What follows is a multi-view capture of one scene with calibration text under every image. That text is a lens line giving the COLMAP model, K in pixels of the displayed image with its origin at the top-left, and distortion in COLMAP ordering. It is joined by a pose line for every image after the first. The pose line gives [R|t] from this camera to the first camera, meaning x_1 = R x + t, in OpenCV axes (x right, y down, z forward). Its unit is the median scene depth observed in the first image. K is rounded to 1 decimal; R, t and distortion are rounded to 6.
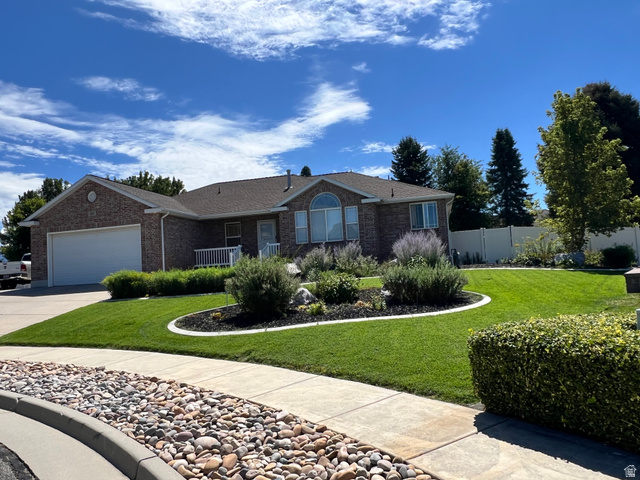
lens RADIAL K [[475.2, 0, 320.0], [0, 475.2, 240.0], [0, 0, 1]] dist [-0.002571, -0.002502]
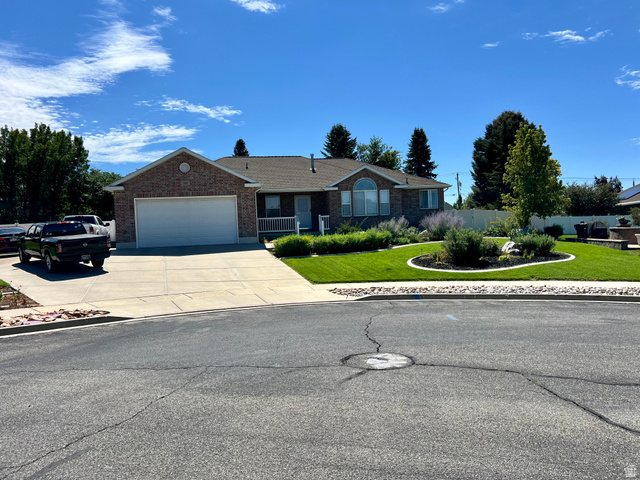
lens RADIAL K [[492.4, 0, 320.0], [0, 492.4, 240.0], [0, 0, 1]] dist [0.091917, -0.114417]
pose [[0.912244, 0.013486, 0.409425, -0.392016], [-0.040094, 0.997599, 0.056472, -0.000669], [-0.407680, -0.067932, 0.910595, -0.117314]]
